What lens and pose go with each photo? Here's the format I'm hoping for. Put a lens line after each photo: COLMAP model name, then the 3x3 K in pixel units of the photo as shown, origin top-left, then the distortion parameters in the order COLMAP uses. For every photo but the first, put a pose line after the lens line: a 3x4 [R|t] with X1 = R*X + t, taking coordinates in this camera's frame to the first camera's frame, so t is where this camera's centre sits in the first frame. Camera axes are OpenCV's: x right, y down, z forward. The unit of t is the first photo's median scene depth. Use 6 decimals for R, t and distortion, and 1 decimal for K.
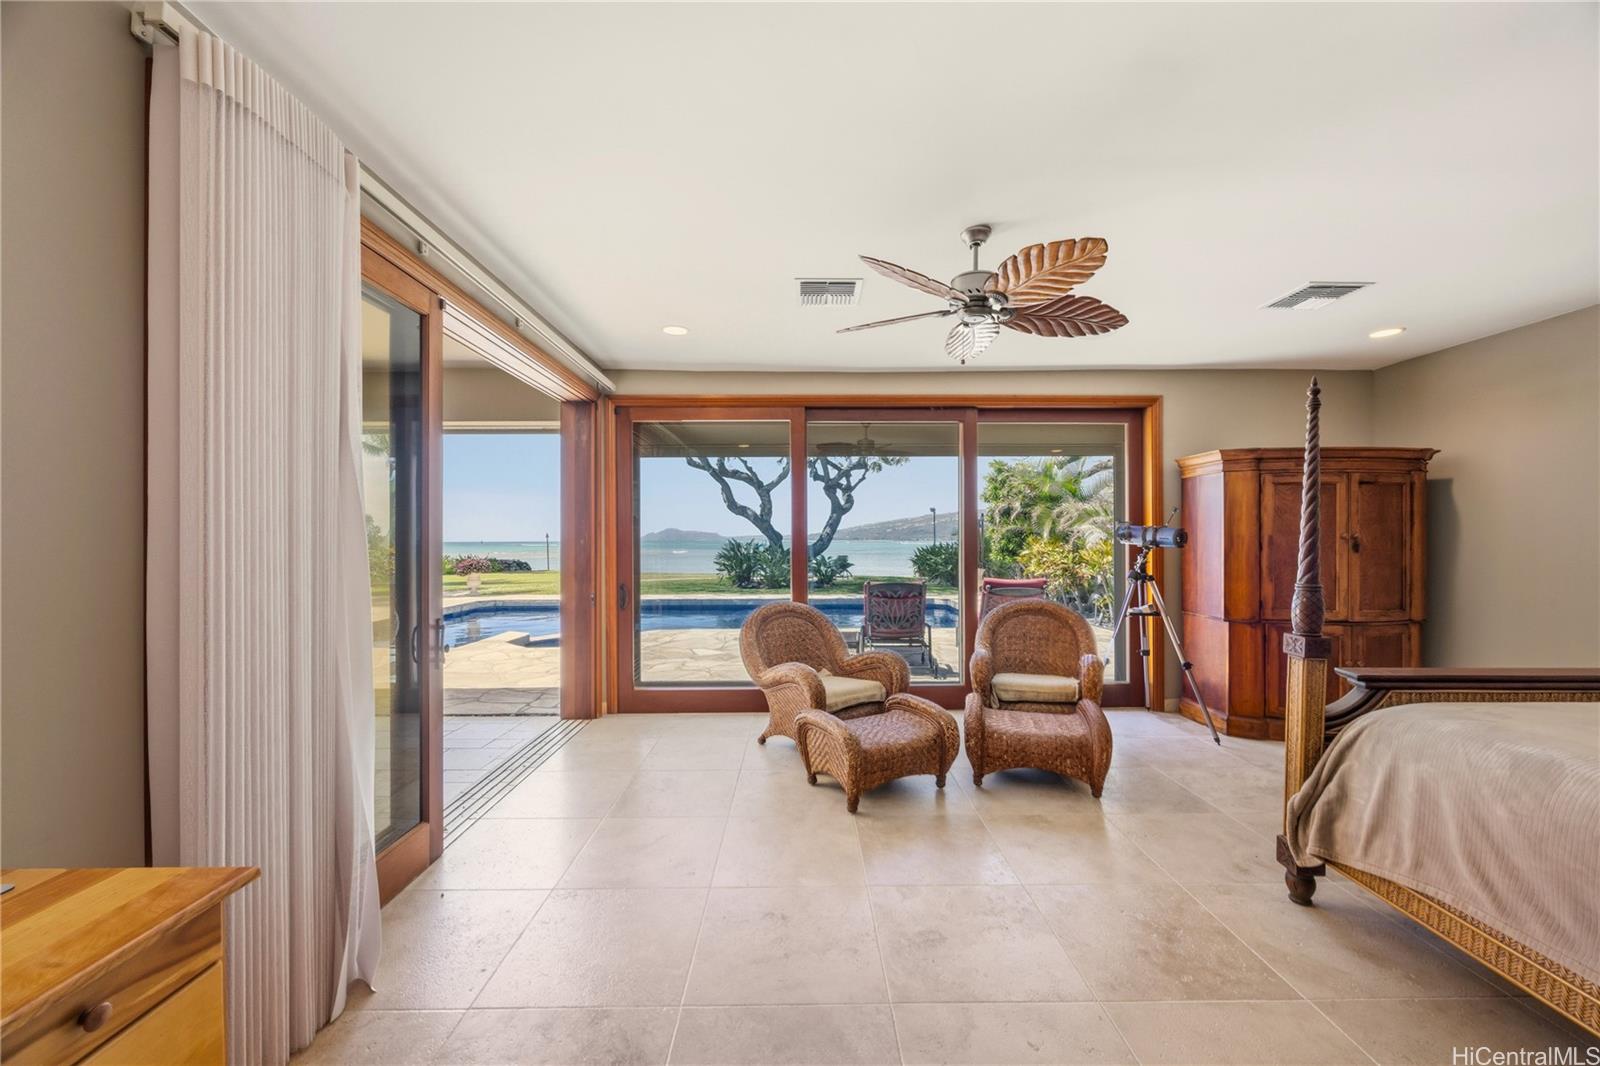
lens RADIAL K [[613.1, 0, 804.4], [0, 613.1, 537.9], [0, 0, 1]] dist [-0.000513, 0.000086]
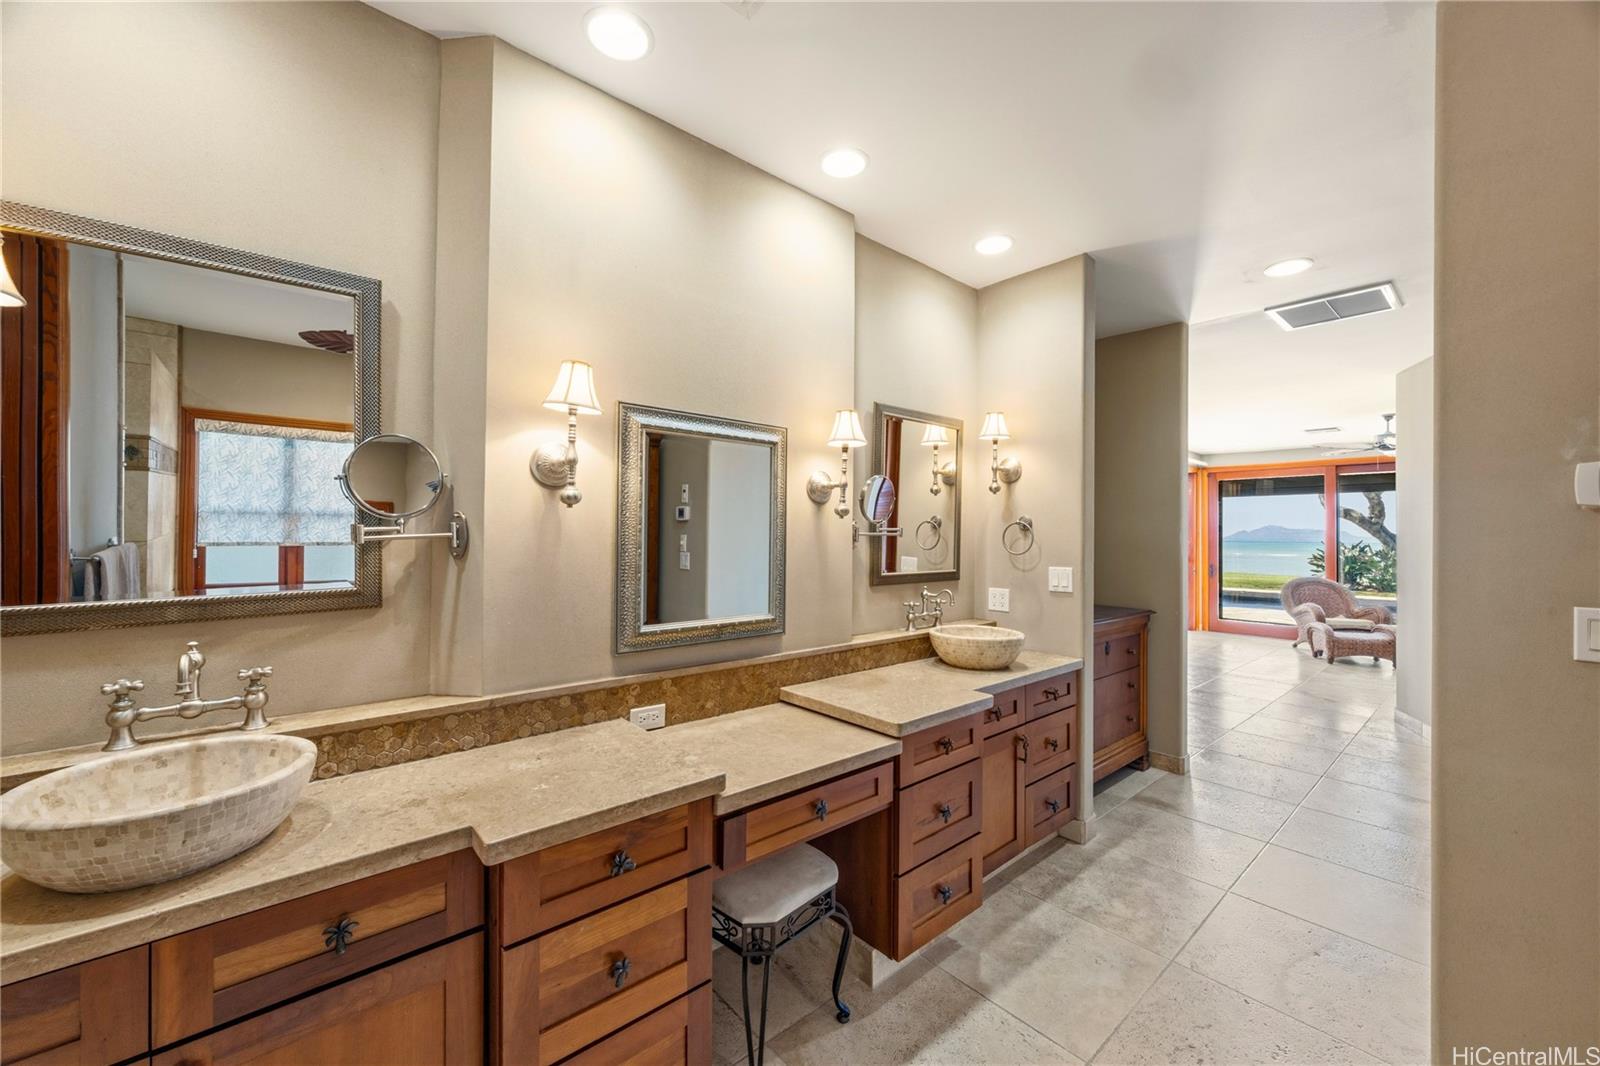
lens RADIAL K [[613.1, 0, 804.4], [0, 613.1, 537.9], [0, 0, 1]] dist [-0.000513, 0.000086]
pose [[0.652479, 0.004265, -0.757795, 0.182549], [-0.004675, 0.999988, 0.001603, -0.004432], [0.757792, 0.002497, 0.652491, -0.683377]]
